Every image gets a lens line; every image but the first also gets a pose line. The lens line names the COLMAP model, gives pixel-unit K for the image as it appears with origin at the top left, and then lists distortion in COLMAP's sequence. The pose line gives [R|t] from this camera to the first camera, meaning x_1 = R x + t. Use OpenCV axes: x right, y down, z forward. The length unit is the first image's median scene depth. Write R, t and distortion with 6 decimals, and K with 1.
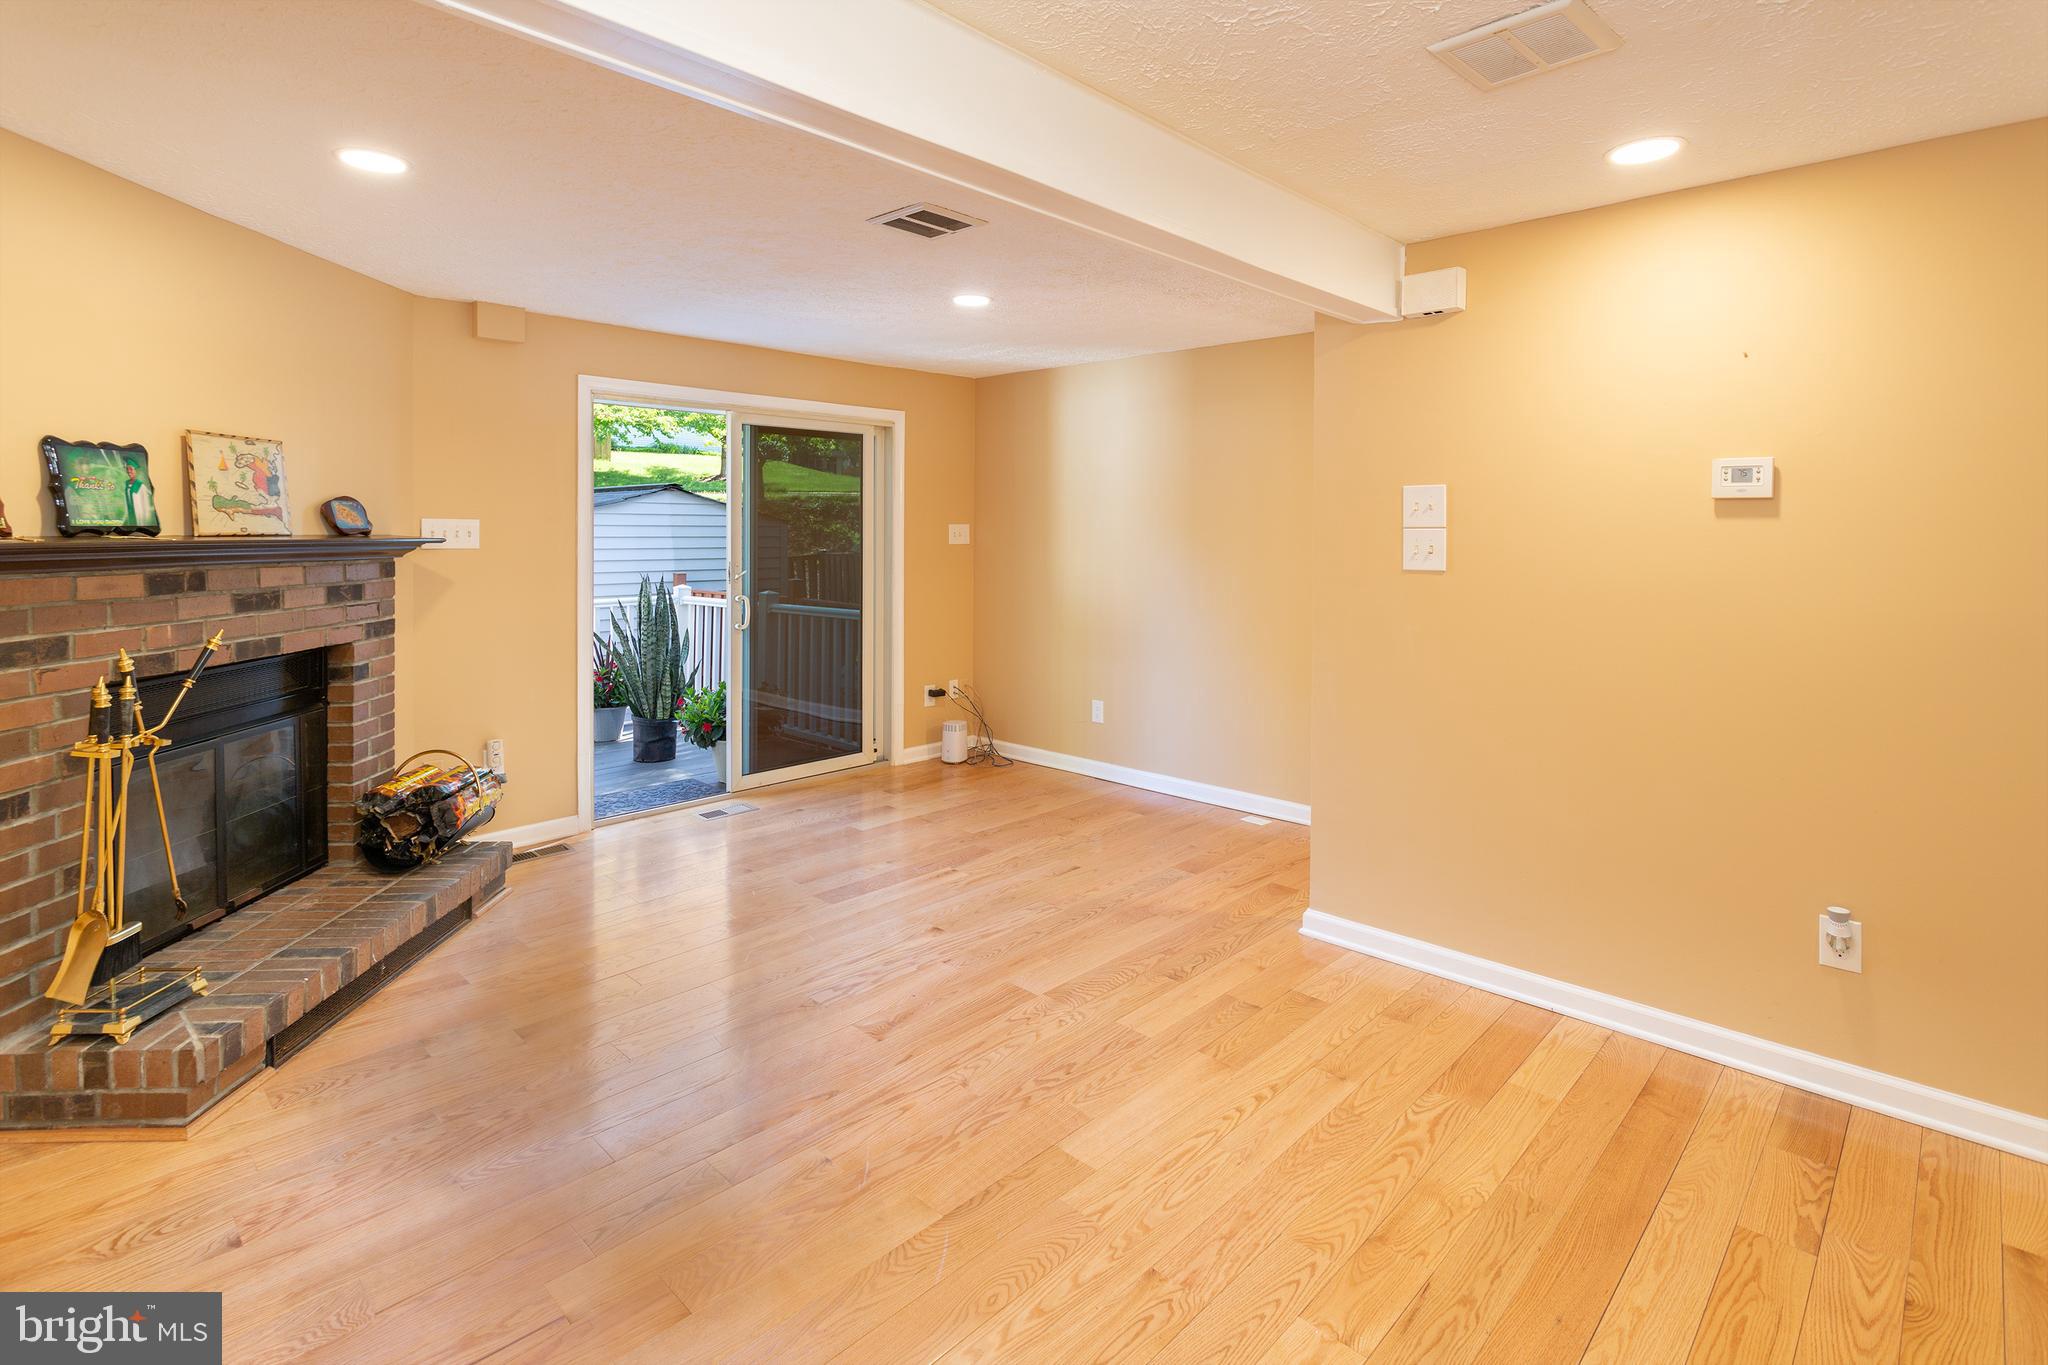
lens RADIAL K [[1009.6, 0, 1047.3], [0, 1009.6, 534.7], [0, 0, 1]] dist [-0.001185, 0.001836]
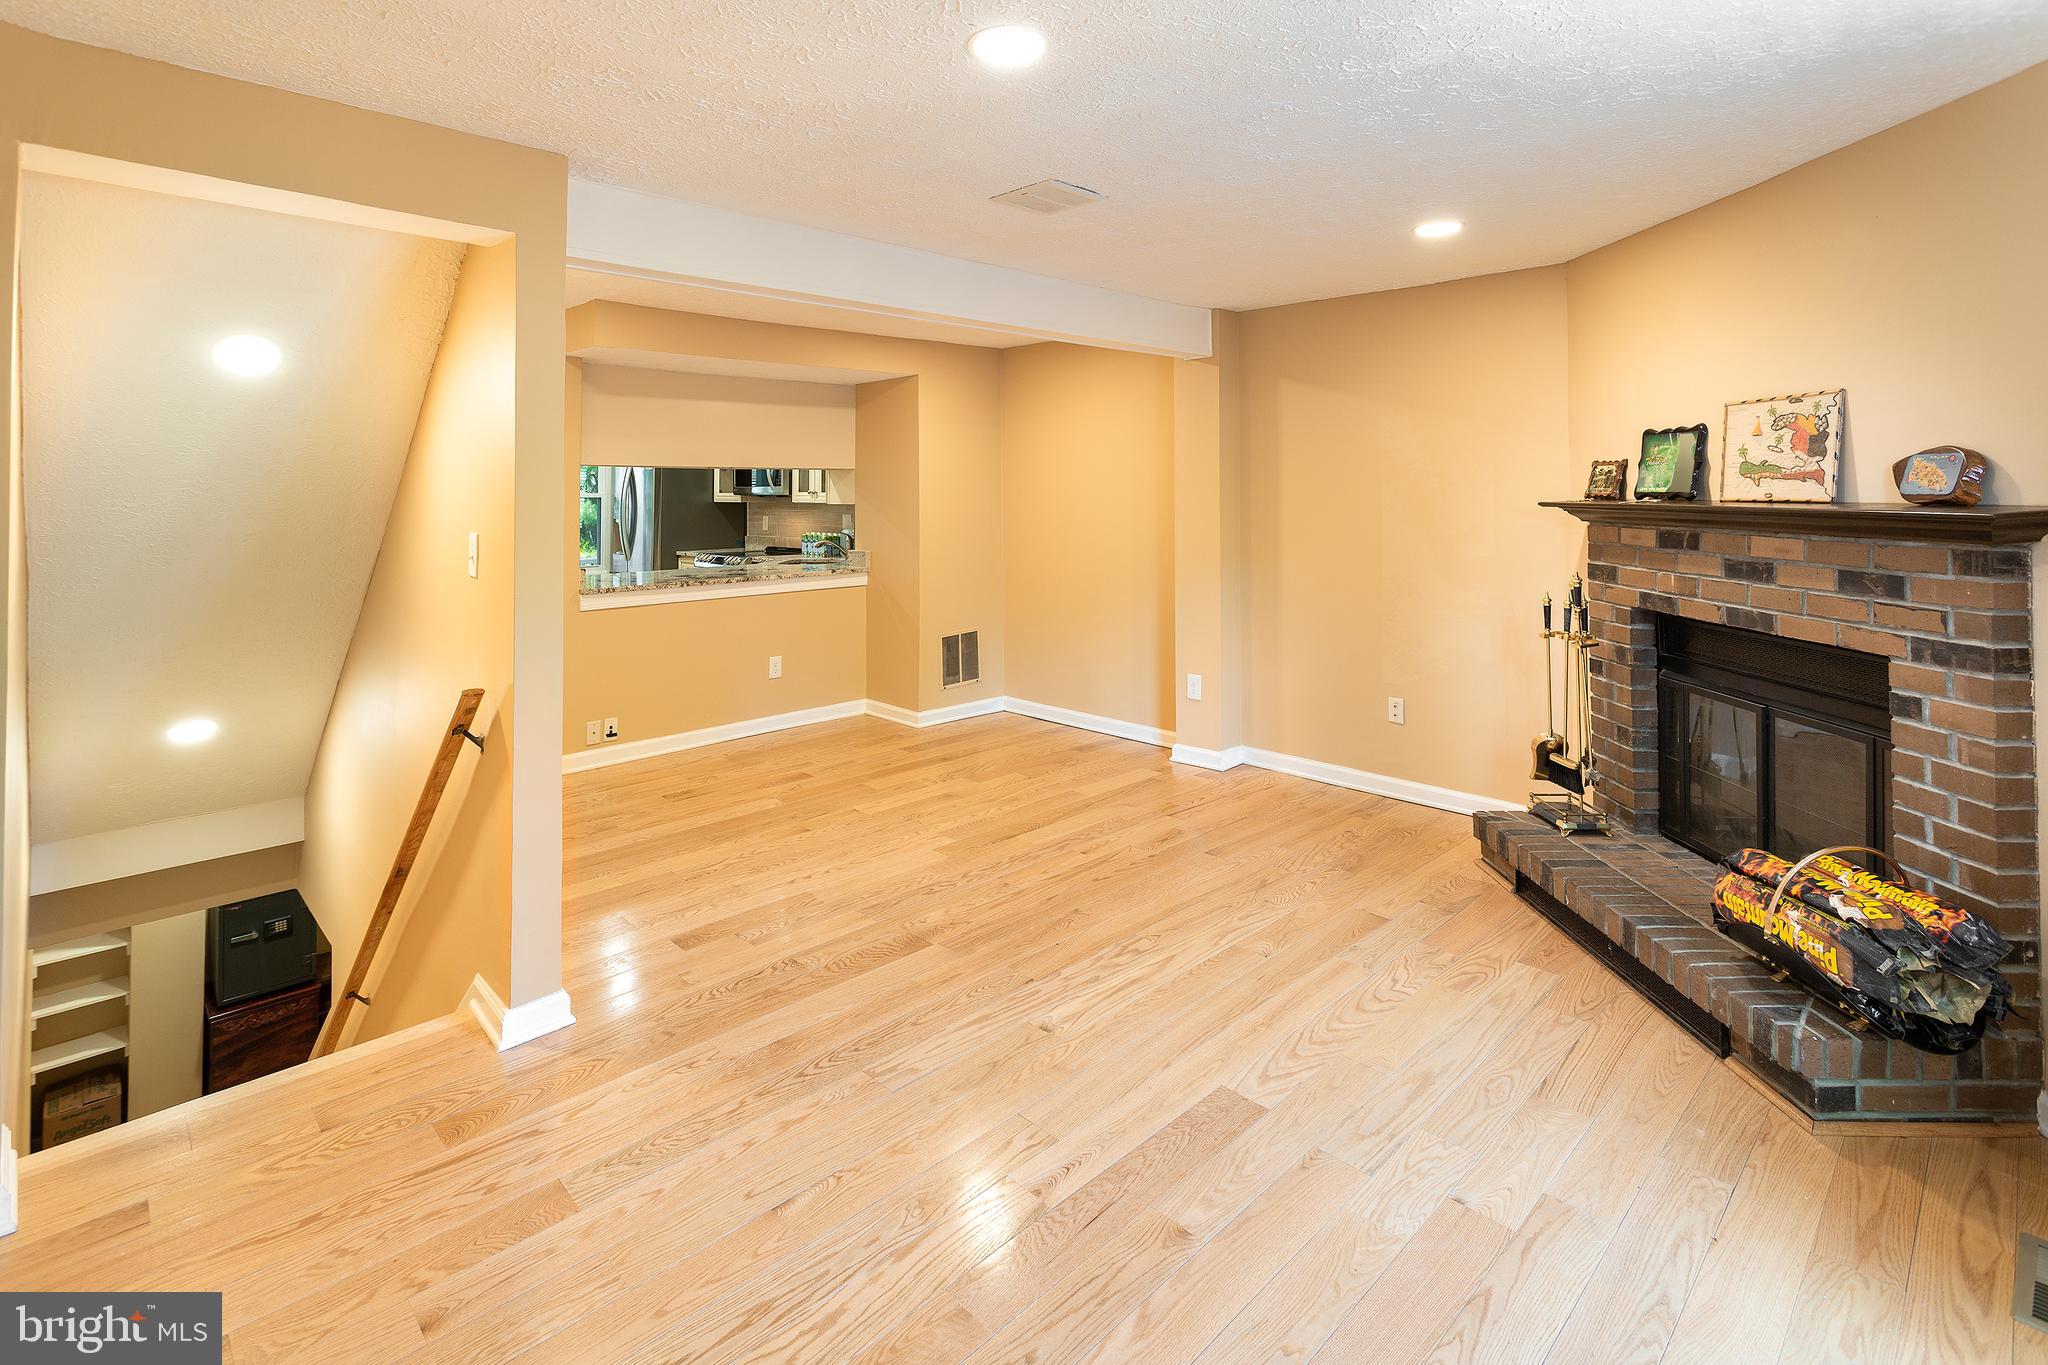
lens RADIAL K [[950.7, 0, 989.6], [0, 950.7, 512.1], [0, 0, 1]] dist [-0.001875, 0.000783]
pose [[-0.995905, -0.008270, 0.090022, -0.146470], [-0.006016, 0.999662, 0.025277, -0.007509], [-0.090201, 0.024631, -0.995619, 1.970260]]
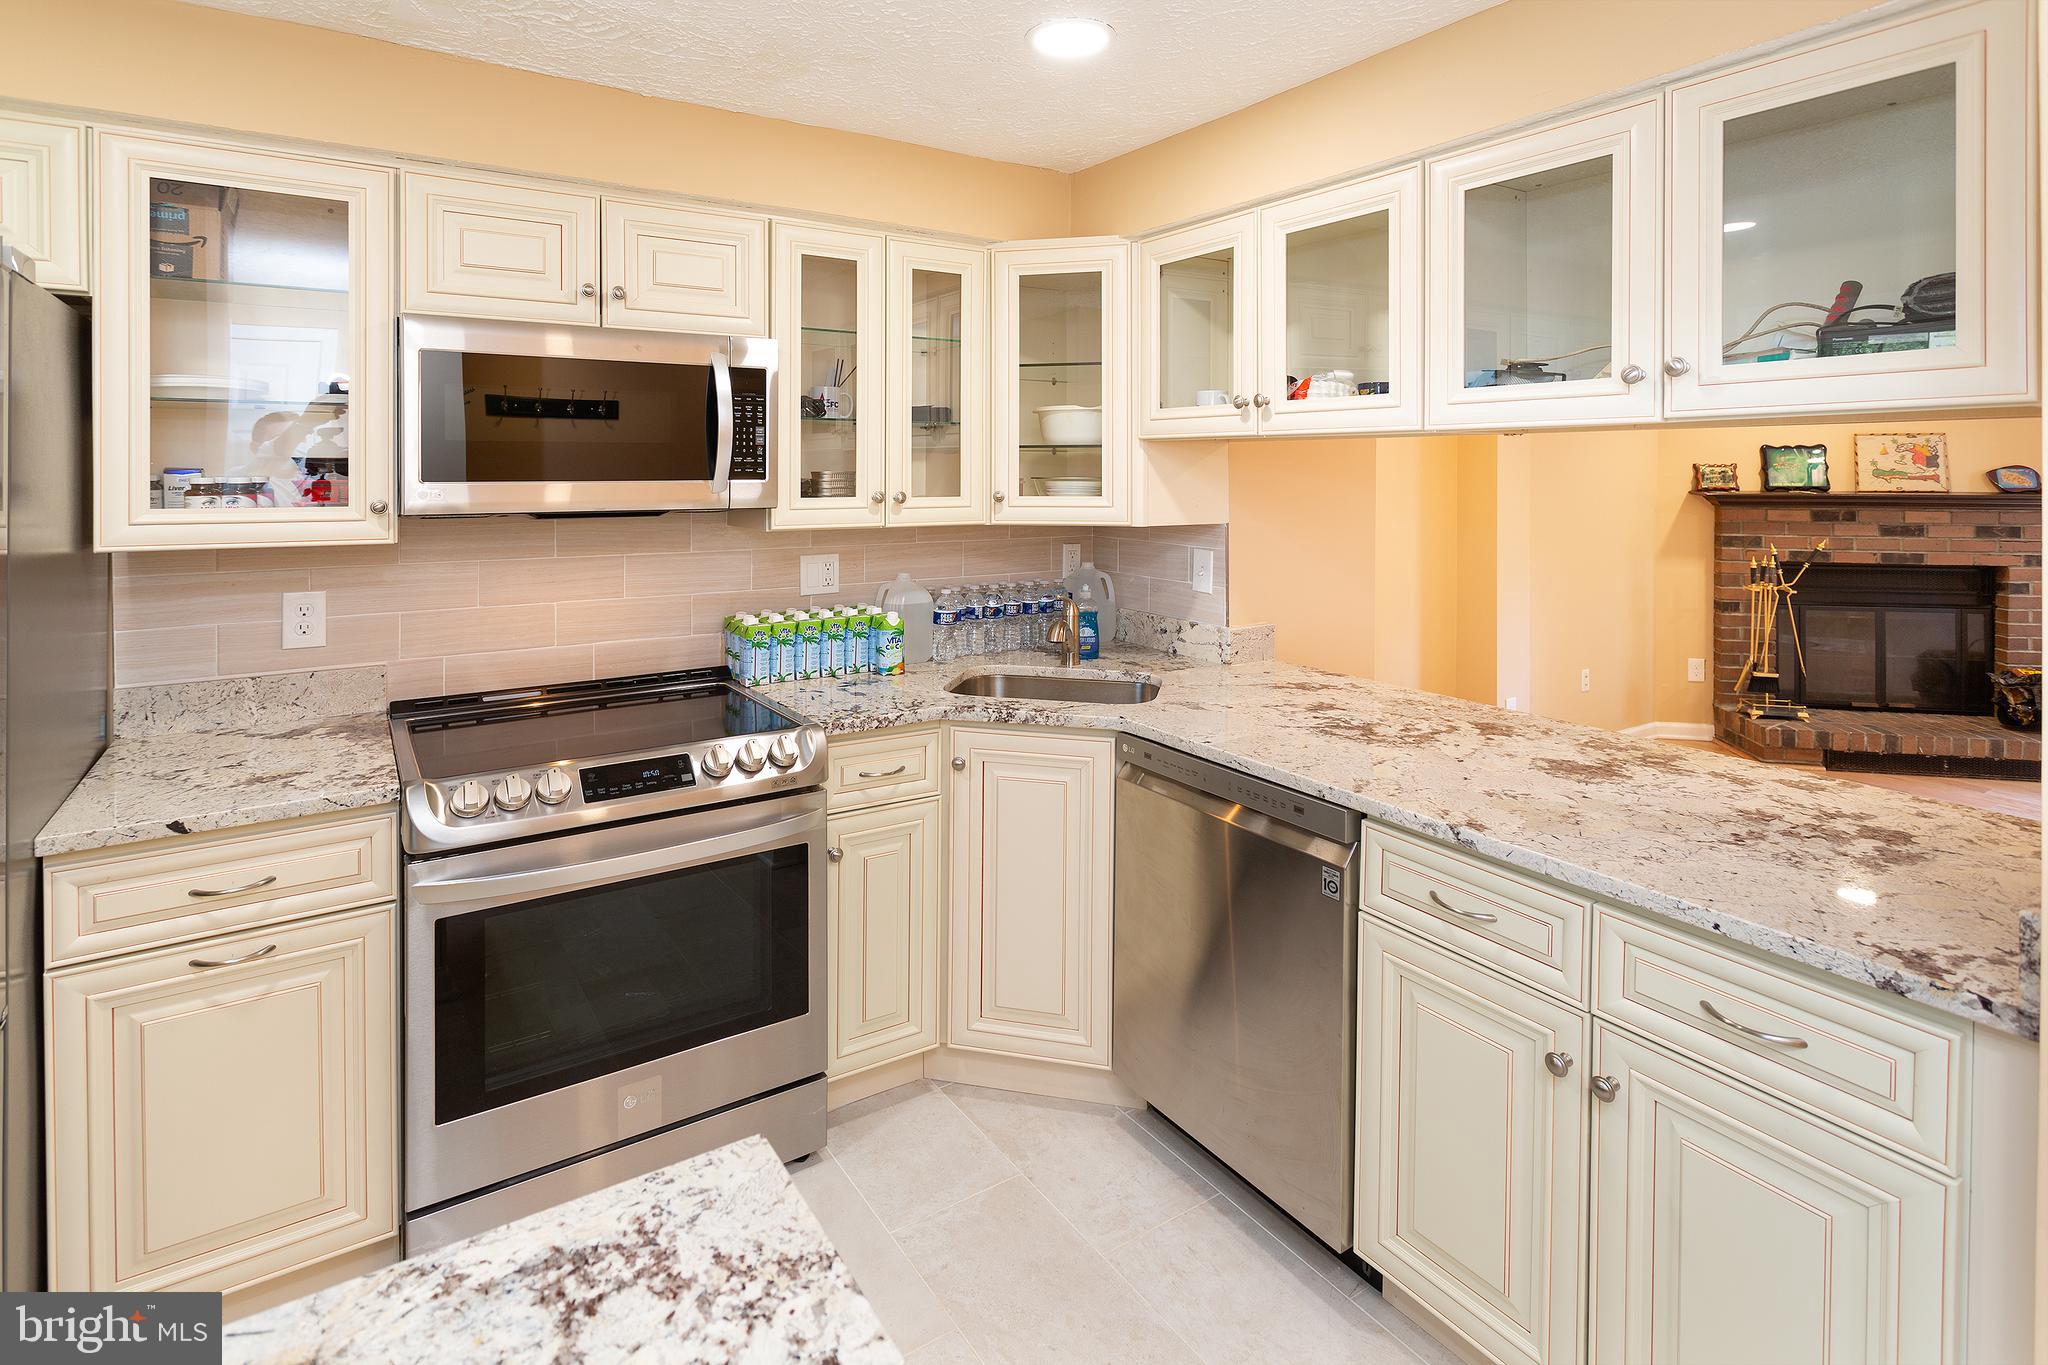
lens RADIAL K [[1009.6, 0, 1004.3], [0, 1009.6, 501.6], [0, 0, 1]] dist [-0.001185, 0.001836]
pose [[-0.288784, 0.018811, -0.957210, 1.280115], [-0.007398, 0.999733, 0.021879, -0.008655], [0.957366, 0.013400, -0.288568, 0.046020]]
